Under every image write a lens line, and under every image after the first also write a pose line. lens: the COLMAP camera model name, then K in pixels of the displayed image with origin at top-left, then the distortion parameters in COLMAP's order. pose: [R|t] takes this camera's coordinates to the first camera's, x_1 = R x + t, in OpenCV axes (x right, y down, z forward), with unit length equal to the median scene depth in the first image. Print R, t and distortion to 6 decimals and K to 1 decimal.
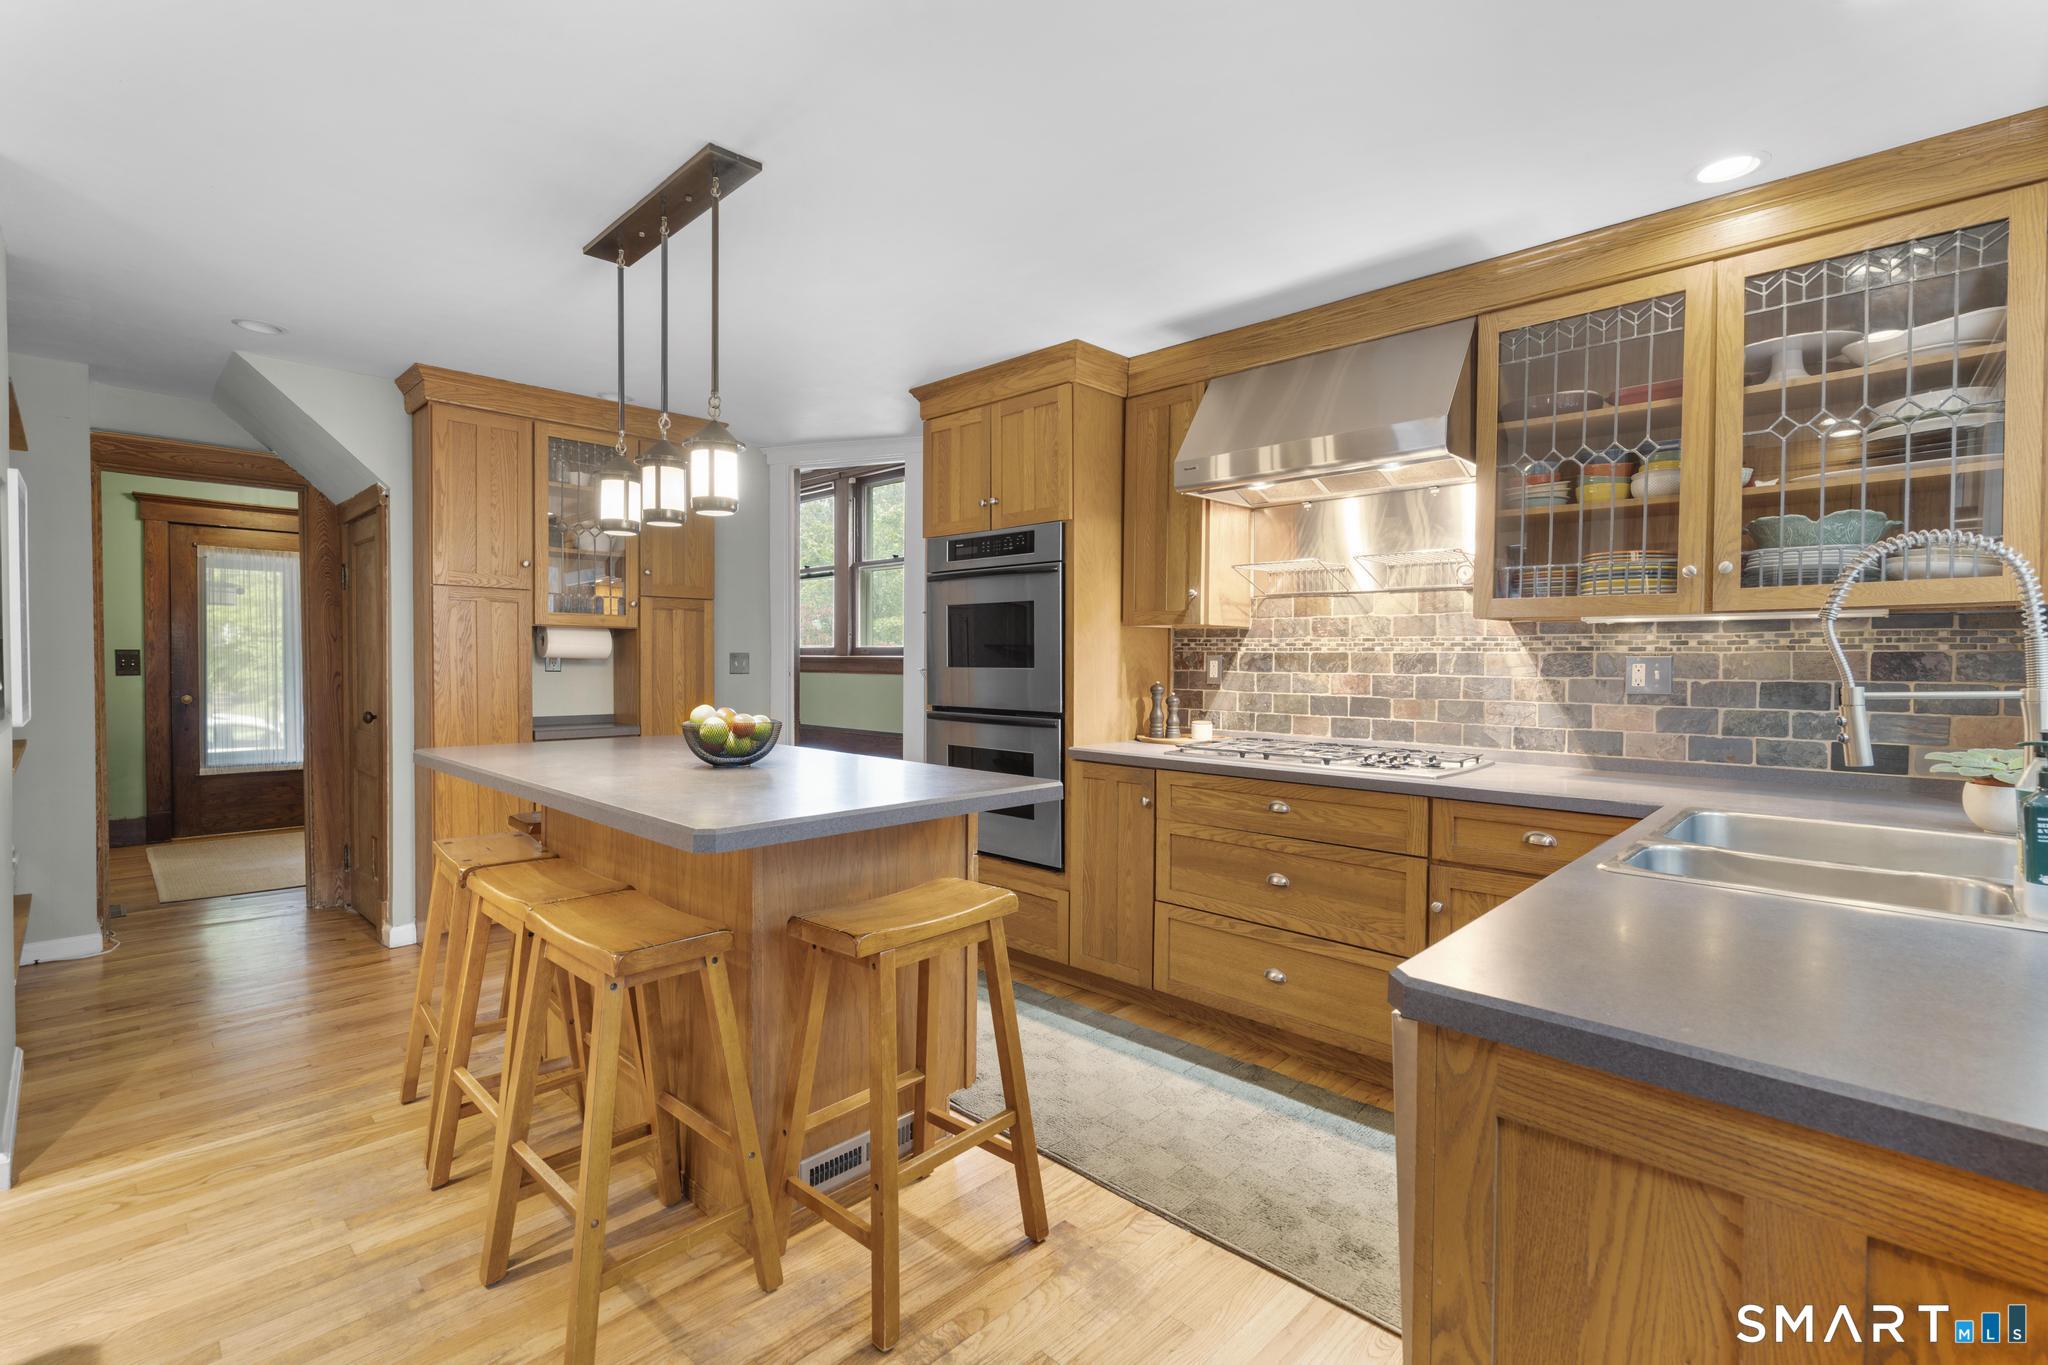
lens RADIAL K [[922.9, 0, 1030.3], [0, 922.9, 676.5], [0, 0, 1]] dist [0.000051, 0.000783]
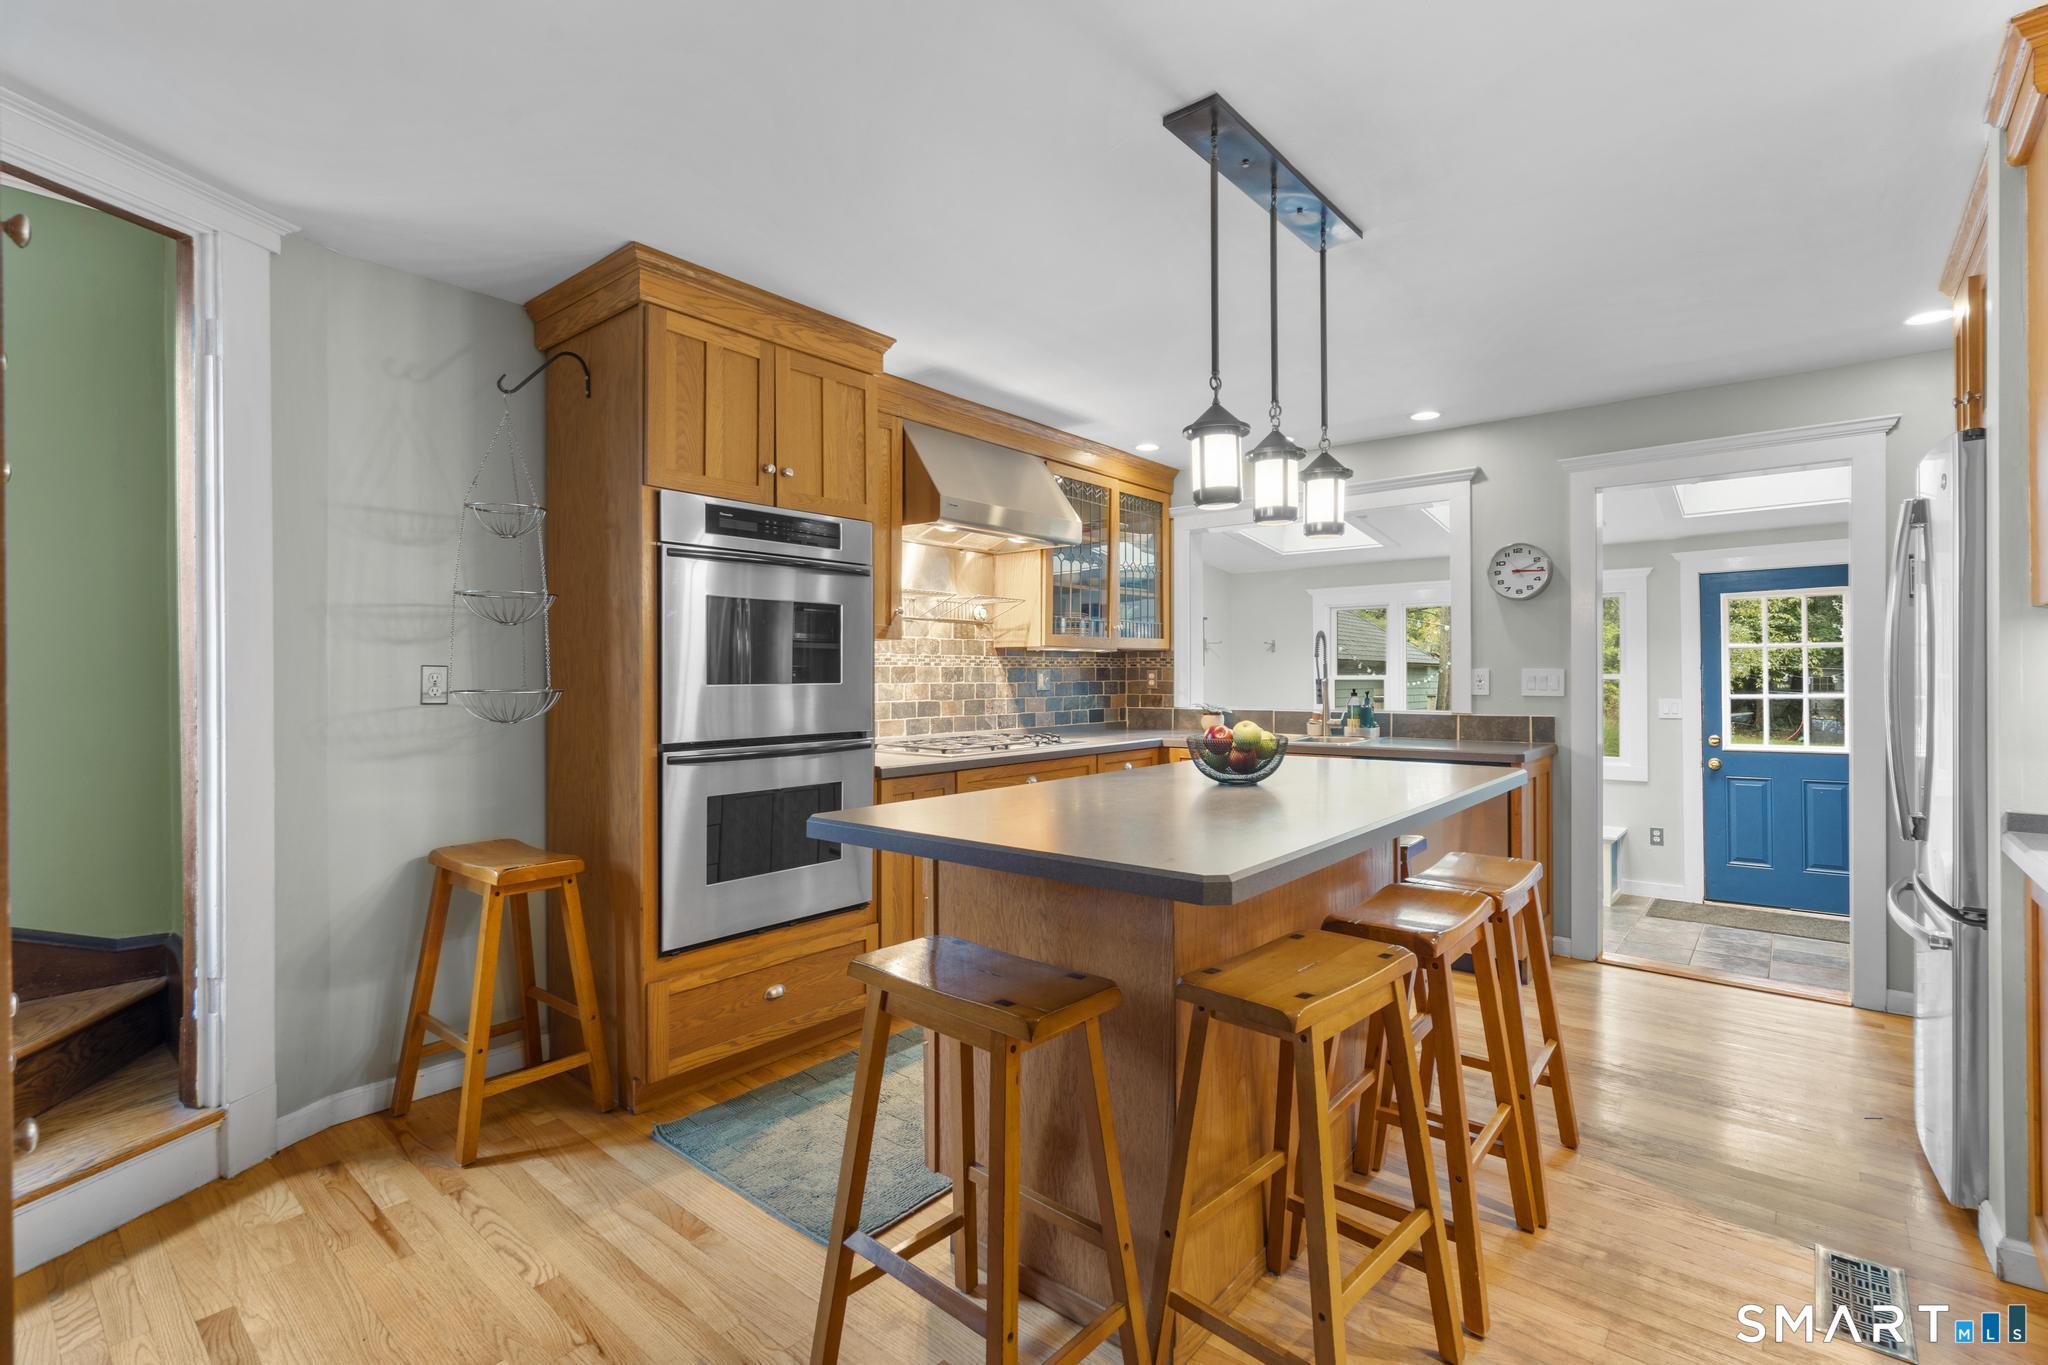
lens RADIAL K [[922.9, 0, 1030.3], [0, 922.9, 676.5], [0, 0, 1]] dist [0.000051, 0.000783]
pose [[-0.063444, -0.007593, 0.997957, -0.957325], [0.022373, 0.999709, 0.009029, -0.021202], [-0.997735, 0.022901, -0.063255, 0.965216]]
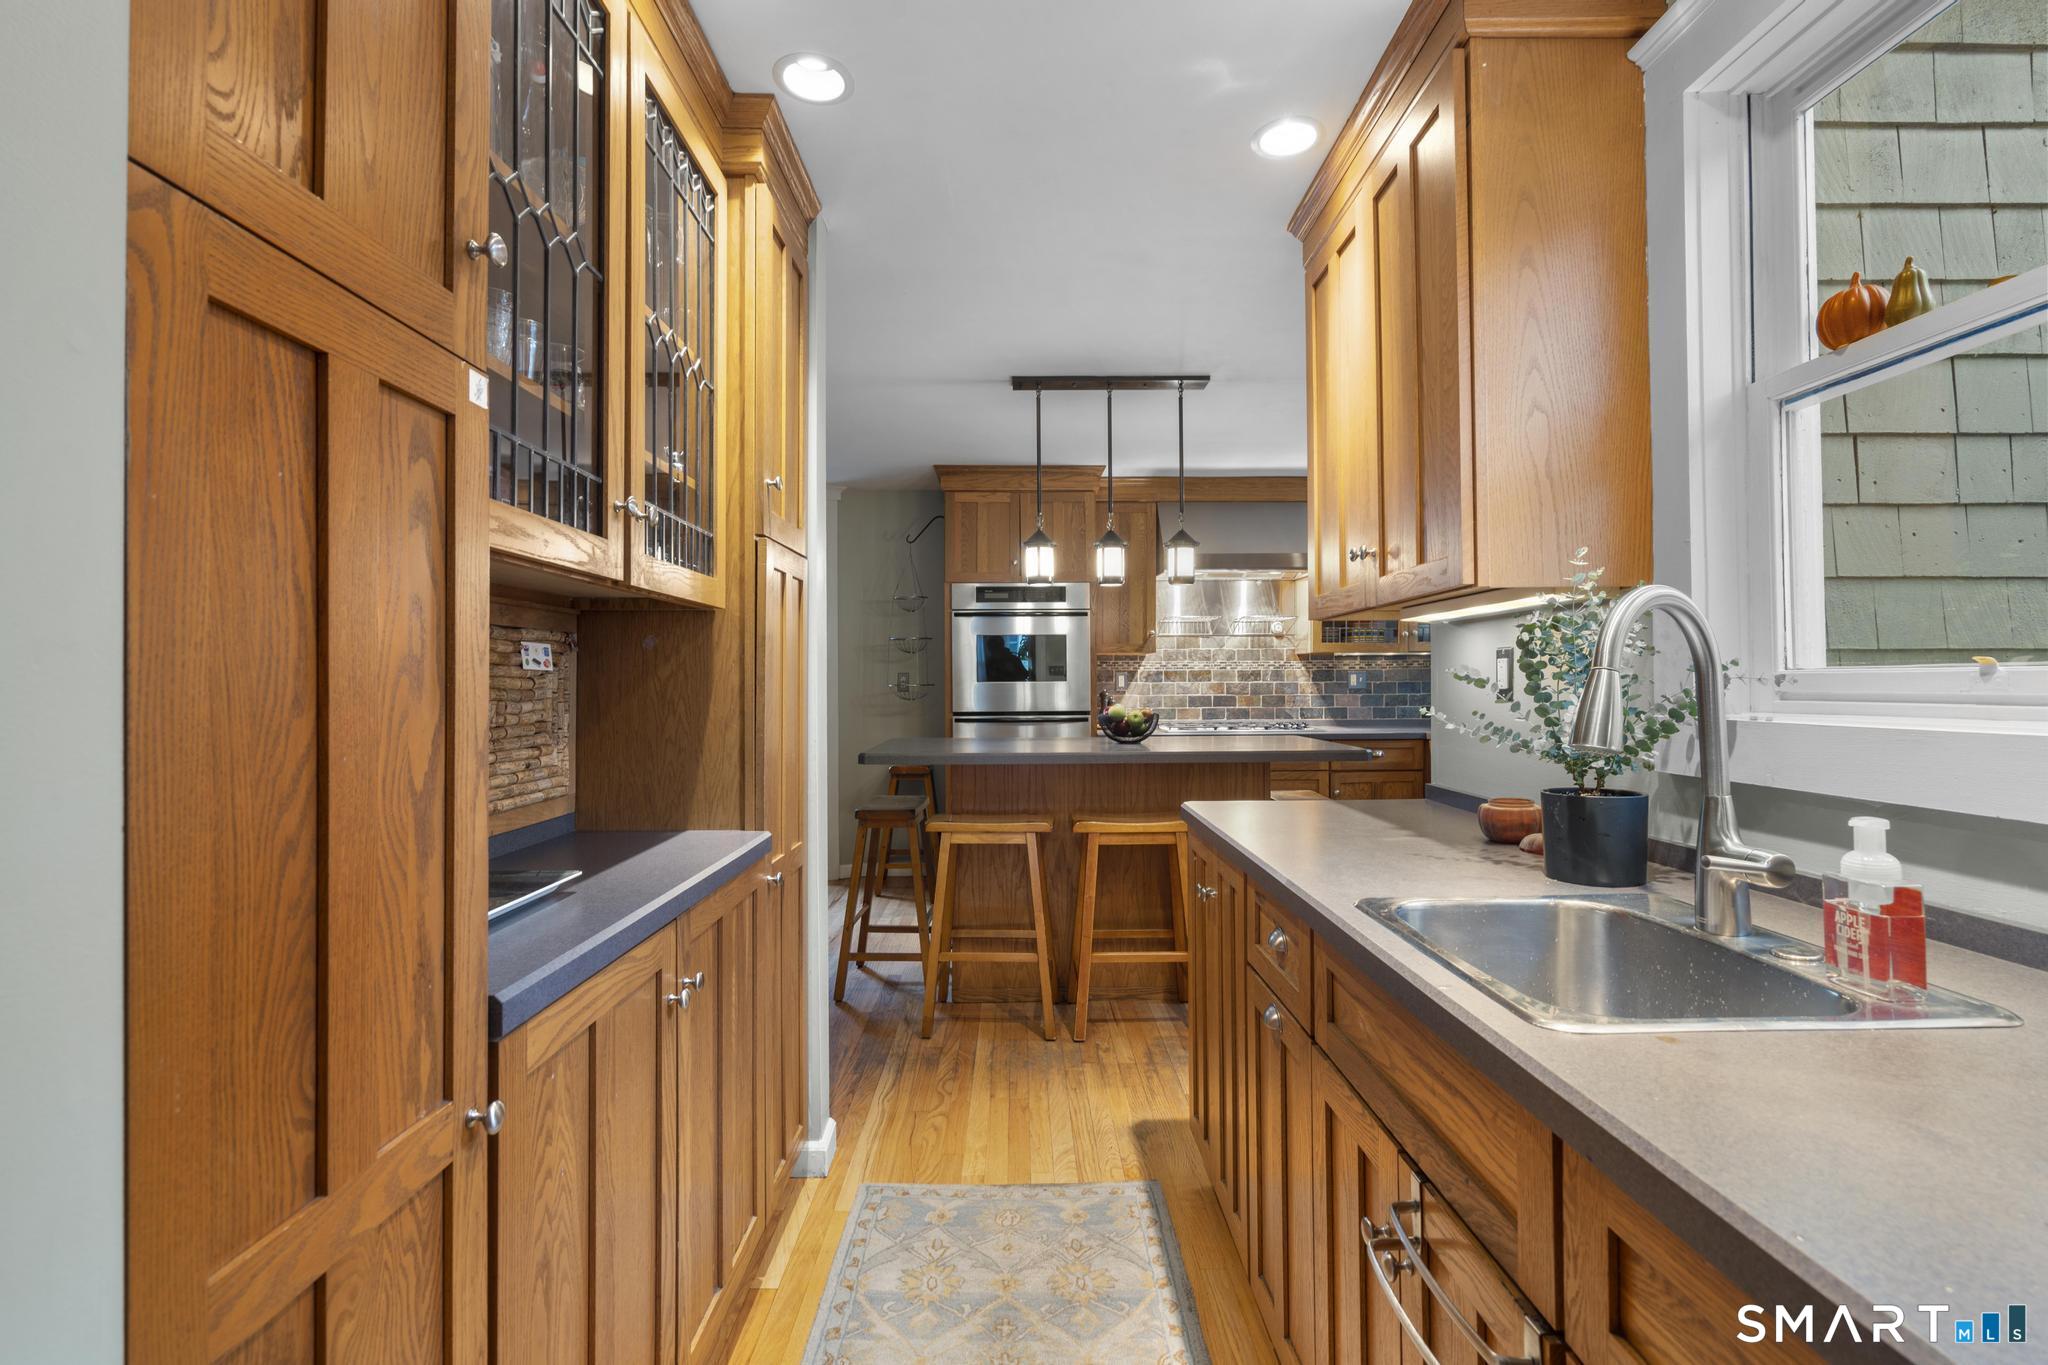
lens RADIAL K [[922.9, 0, 1030.3], [0, 922.9, 676.5], [0, 0, 1]] dist [0.000051, 0.000783]
pose [[0.710115, -0.006813, 0.704053, -1.160997], [0.024225, 0.999598, -0.014762, 0.003468], [-0.703669, 0.027538, 0.709994, 0.013326]]
